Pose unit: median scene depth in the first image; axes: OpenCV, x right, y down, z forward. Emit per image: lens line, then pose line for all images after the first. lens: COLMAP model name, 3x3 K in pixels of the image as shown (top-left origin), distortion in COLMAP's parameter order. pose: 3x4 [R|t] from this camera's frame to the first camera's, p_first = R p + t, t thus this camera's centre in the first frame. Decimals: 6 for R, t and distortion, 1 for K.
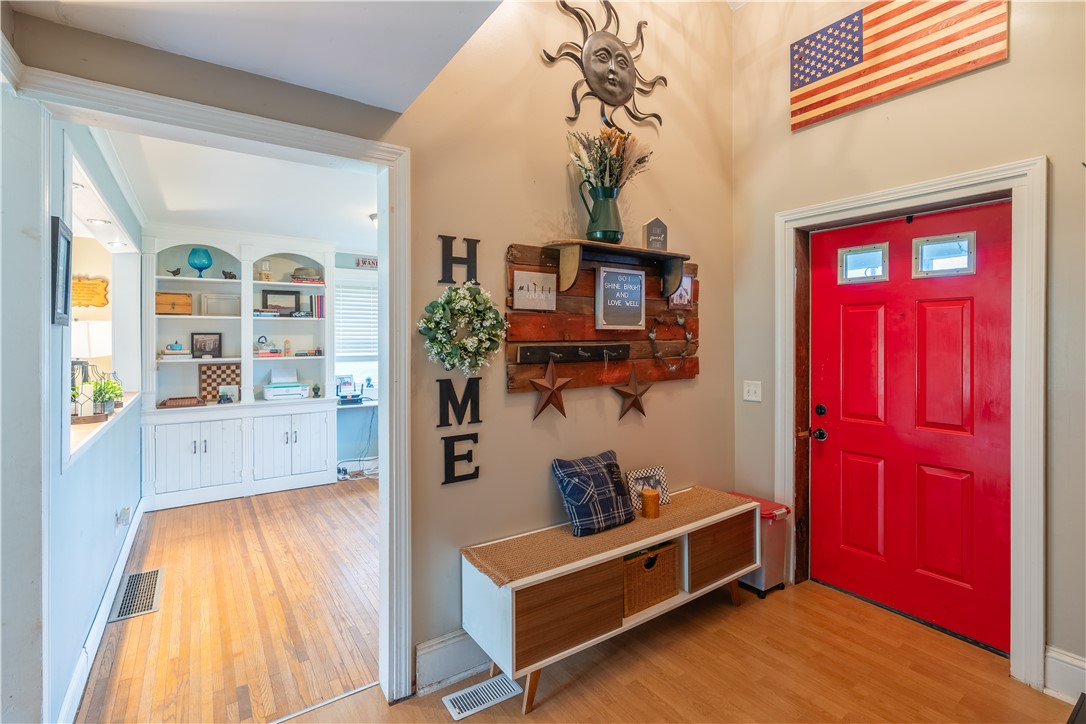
lens RADIAL K [[510.5, 0, 547.0], [0, 510.5, 351.0], [0, 0, 1]] dist [-0.002373, -0.000691]
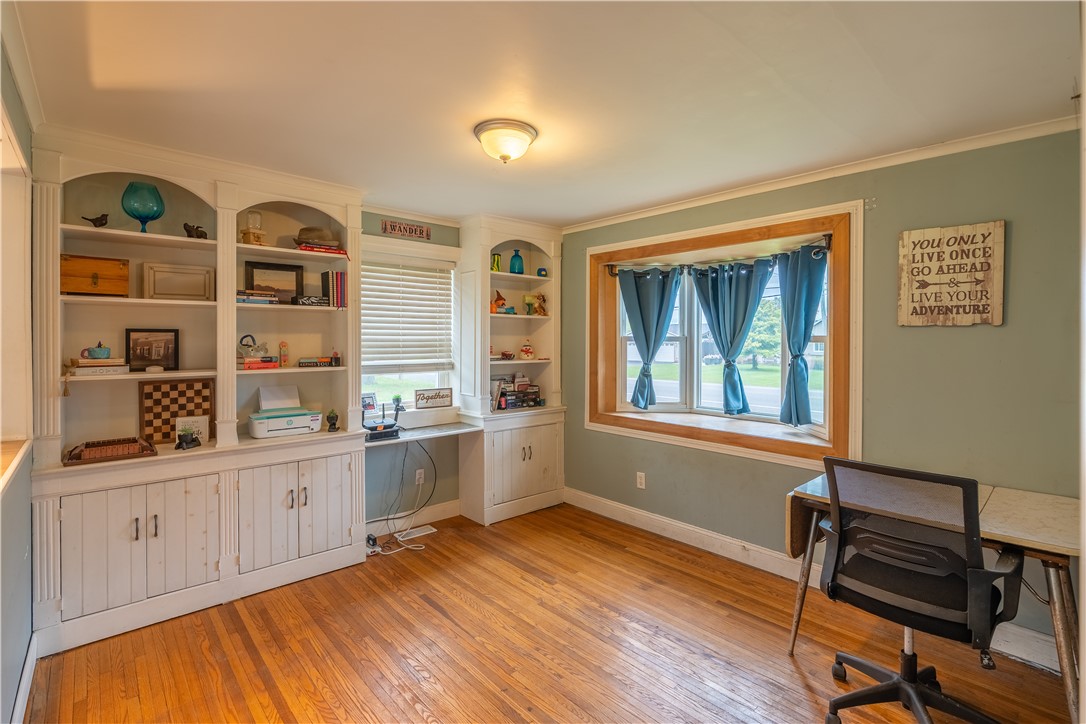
lens RADIAL K [[510.5, 0, 540.4], [0, 510.5, 354.6], [0, 0, 1]] dist [-0.002373, -0.000691]
pose [[0.992719, 0.001718, 0.120441, -0.291022], [-0.002166, 0.999991, 0.003583, -0.008600], [-0.120434, -0.003818, 0.992714, 0.356485]]
